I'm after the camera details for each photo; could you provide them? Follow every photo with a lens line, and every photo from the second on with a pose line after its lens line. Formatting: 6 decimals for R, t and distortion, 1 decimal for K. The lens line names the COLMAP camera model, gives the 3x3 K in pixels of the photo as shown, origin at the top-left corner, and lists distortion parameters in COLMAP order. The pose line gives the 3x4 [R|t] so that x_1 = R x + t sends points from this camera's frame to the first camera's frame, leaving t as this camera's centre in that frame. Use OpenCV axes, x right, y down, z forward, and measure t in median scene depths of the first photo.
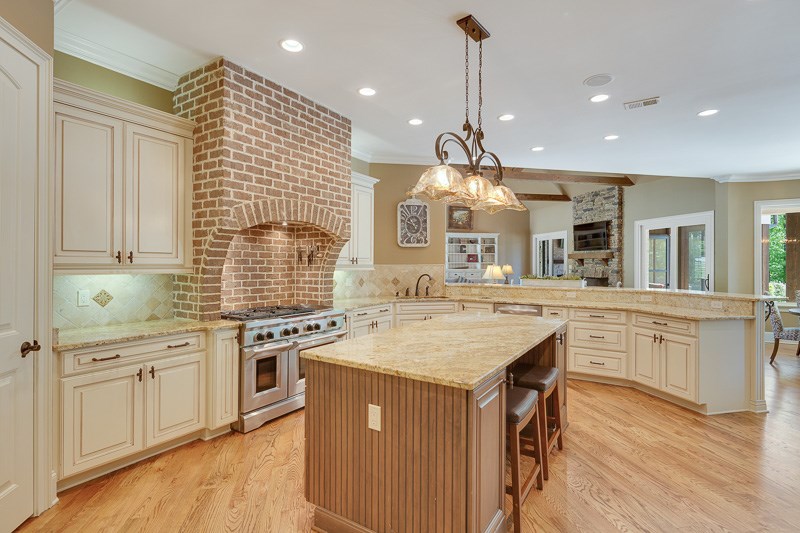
lens RADIAL K [[391.0, 0, 397.6], [0, 391.0, 265.7], [0, 0, 1]] dist [0.003413, 0.000702]
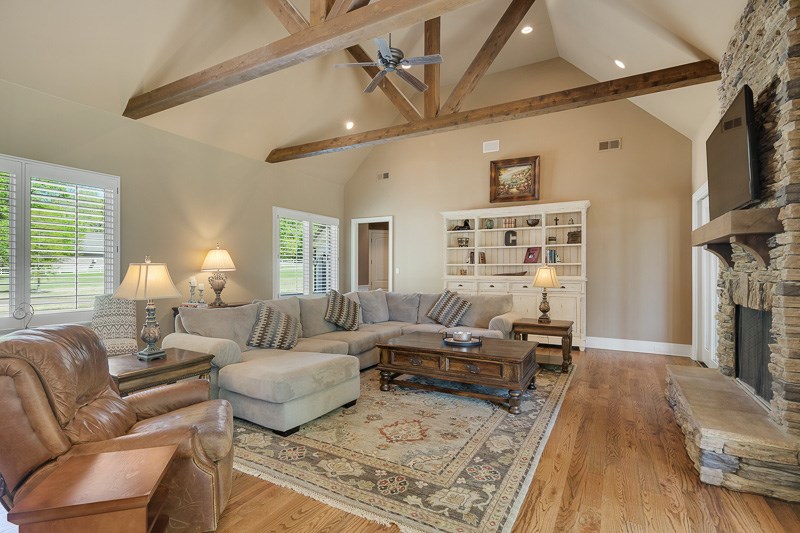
lens RADIAL K [[391.0, 0, 400.0], [0, 391.0, 271.8], [0, 0, 1]] dist [0.003413, 0.000702]
pose [[0.757008, -0.003971, -0.653393, 0.476477], [0.003685, 0.999992, -0.001807, 0.004028], [0.653395, -0.001040, 0.757017, 0.598385]]
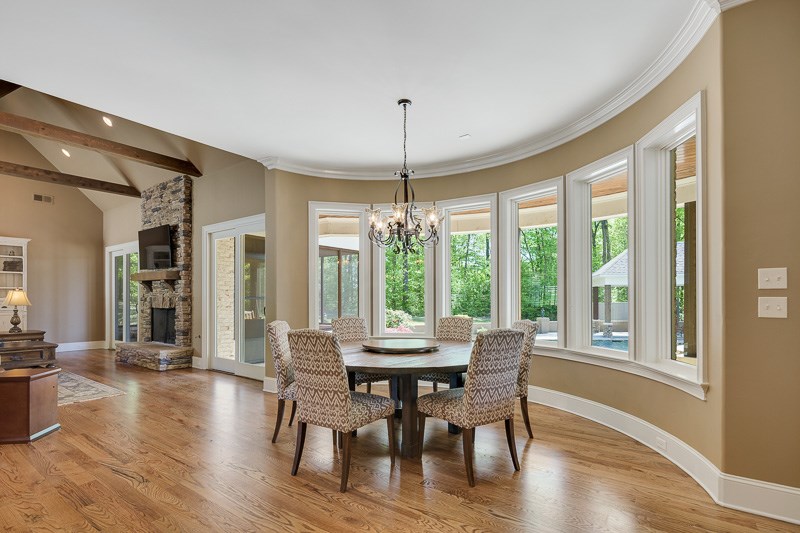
lens RADIAL K [[391.0, 0, 387.6], [0, 391.0, 296.9], [0, 0, 1]] dist [0.003413, 0.000702]
pose [[0.754916, -0.005240, 0.655801, 0.336090], [0.005160, 0.999985, 0.002051, 0.010713], [-0.655801, 0.001836, 0.754931, 0.213157]]
